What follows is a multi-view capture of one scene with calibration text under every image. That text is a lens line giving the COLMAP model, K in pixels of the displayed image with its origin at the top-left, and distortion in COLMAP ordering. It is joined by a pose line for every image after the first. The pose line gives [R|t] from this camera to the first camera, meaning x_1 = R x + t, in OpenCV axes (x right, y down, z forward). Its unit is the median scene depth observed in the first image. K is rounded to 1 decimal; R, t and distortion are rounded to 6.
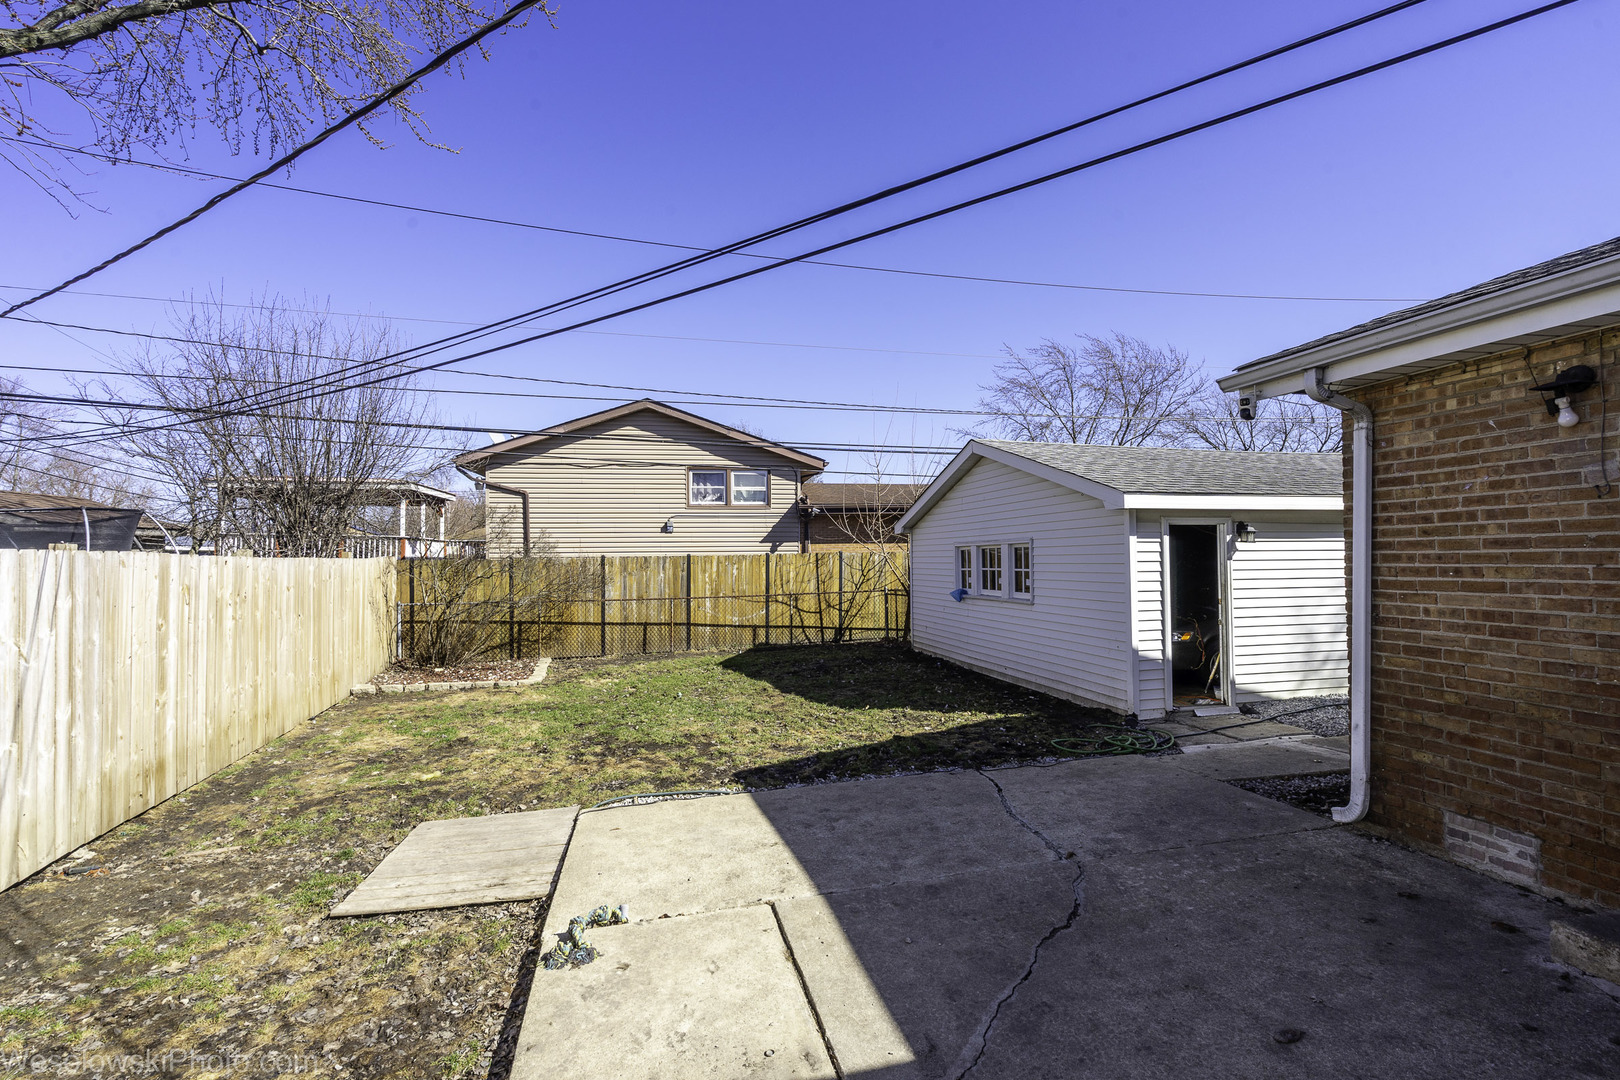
lens RADIAL K [[738.2, 0, 808.2], [0, 738.2, 524.5], [0, 0, 1]] dist [-0.012636, 0.014636]
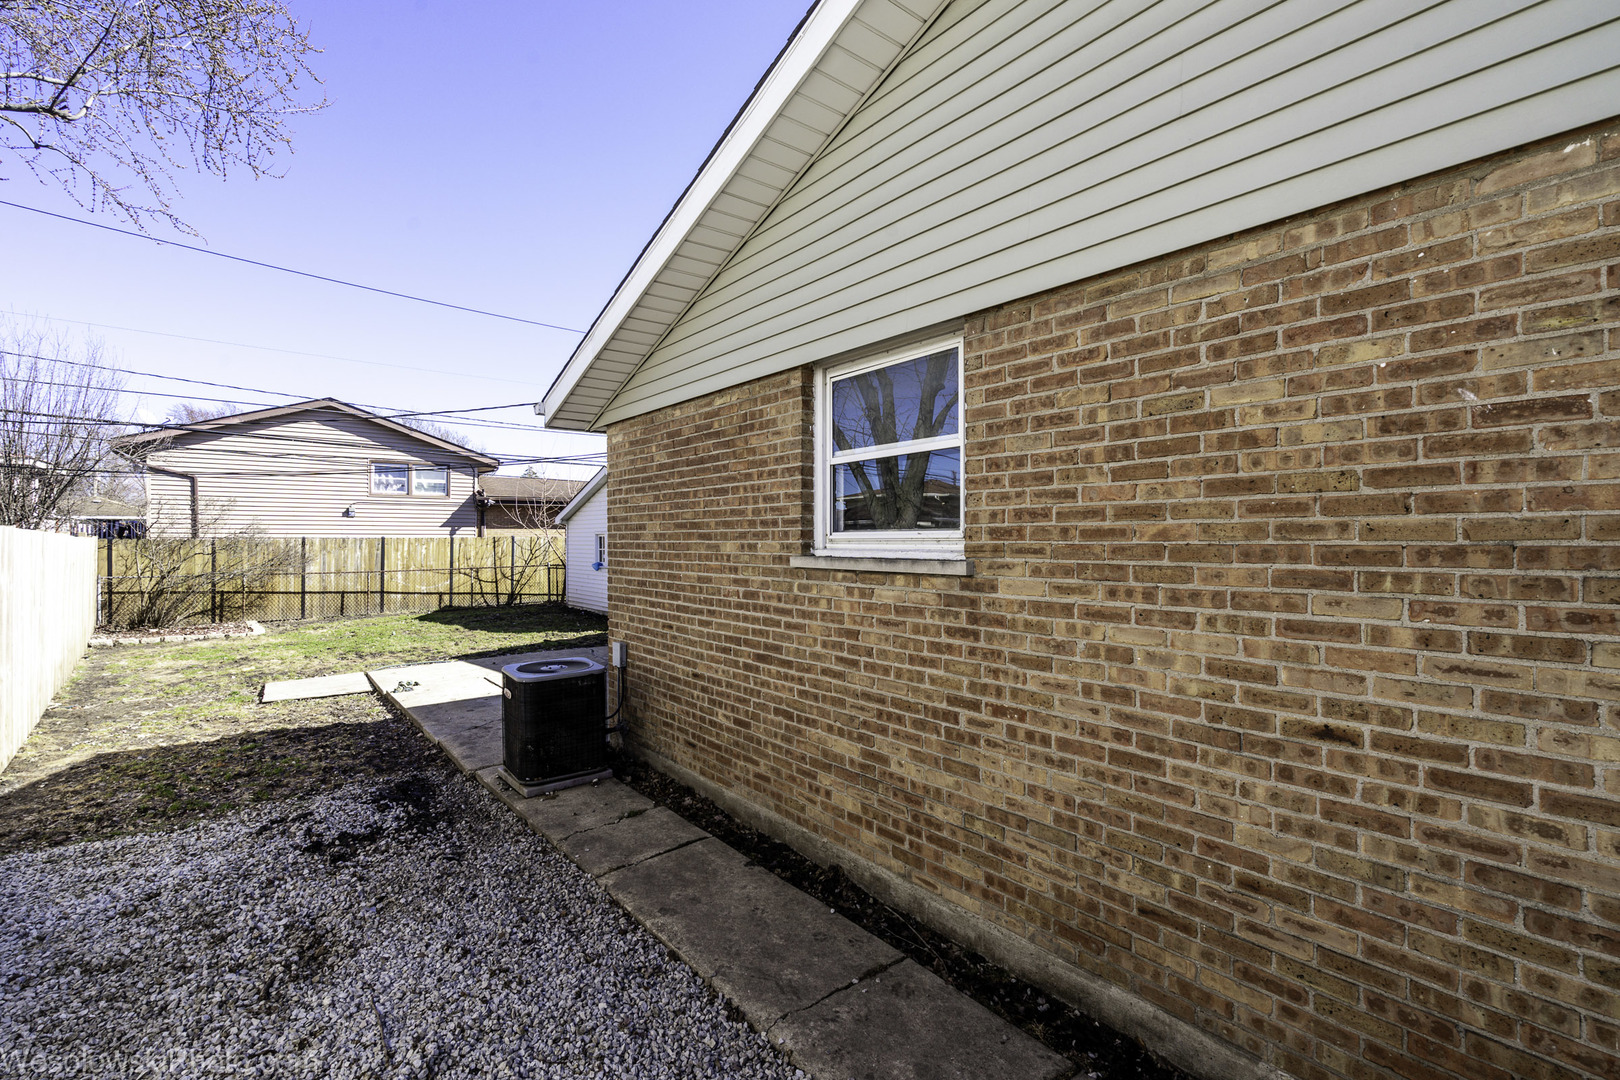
lens RADIAL K [[736.0, 0, 810.3], [0, 736.0, 535.4], [0, 0, 1]] dist [-0.002042, 0.008791]
pose [[0.908932, 0.012748, 0.416750, -0.022458], [-0.028174, 0.999126, 0.030886, -0.020416], [-0.415992, -0.039815, 0.908496, -0.429281]]
